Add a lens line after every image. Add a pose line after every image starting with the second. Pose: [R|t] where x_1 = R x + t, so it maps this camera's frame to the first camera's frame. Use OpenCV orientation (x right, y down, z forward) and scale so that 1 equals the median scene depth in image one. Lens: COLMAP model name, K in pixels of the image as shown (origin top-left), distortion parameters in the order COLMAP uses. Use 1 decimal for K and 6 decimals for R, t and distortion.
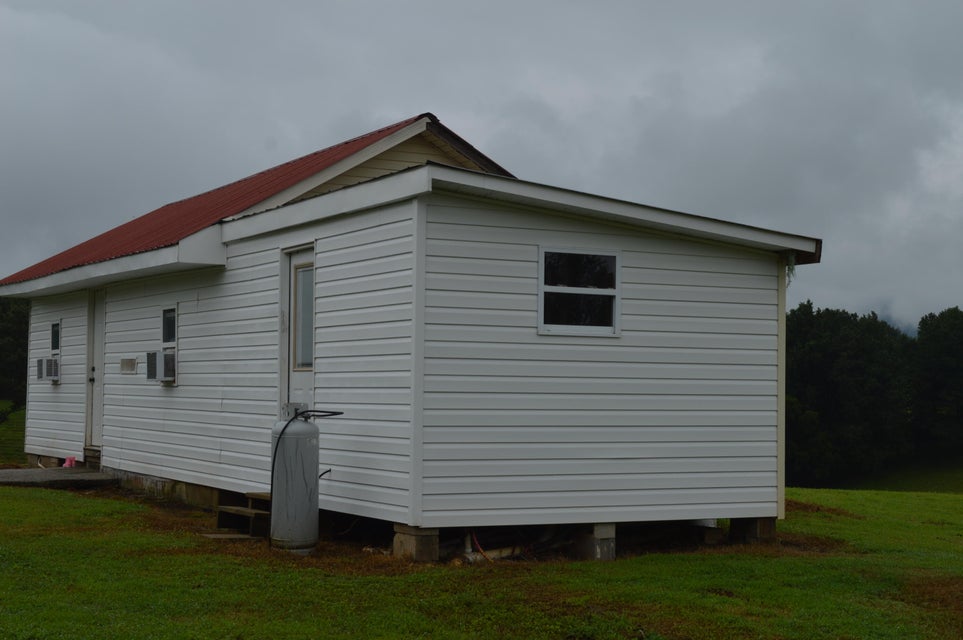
lens RADIAL K [[1604.1, 0, 481.5], [0, 1604.1, 320.0], [0, 0, 1]] dist [-0.047507, -0.153454]
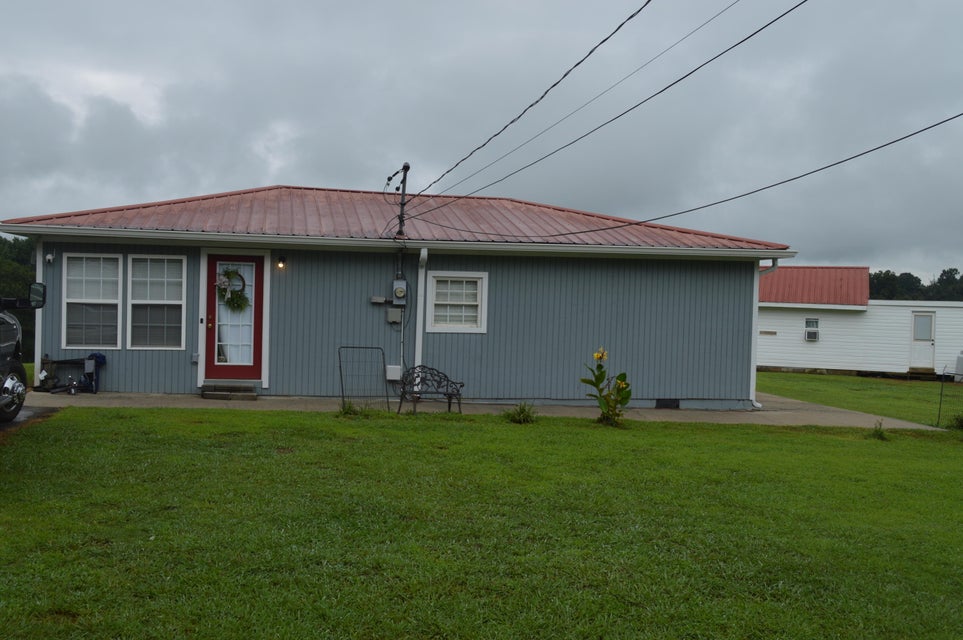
lens RADIAL K [[1028.2, 0, 481.5], [0, 1028.2, 320.0], [0, 0, 1]] dist [-0.007527, -0.006866]
pose [[0.737818, -0.000716, 0.674999, -1.864390], [-0.051186, 0.997061, 0.057007, -0.078793], [-0.673056, -0.076612, 0.735613, -0.117408]]
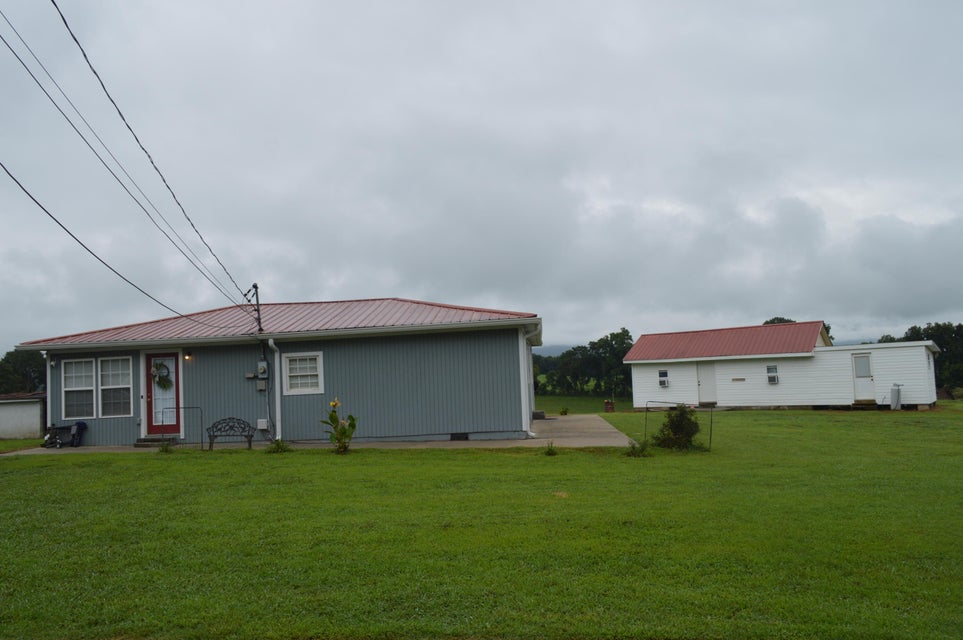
lens RADIAL K [[762.7, 0, 481.5], [0, 762.7, 320.0], [0, 0, 1]] dist [-0.009400, 0.002777]
pose [[0.889780, -0.011277, 0.456250, -1.539641], [0.030147, 0.998964, -0.034101, -0.070814], [-0.455392, 0.044097, 0.889198, -0.392994]]
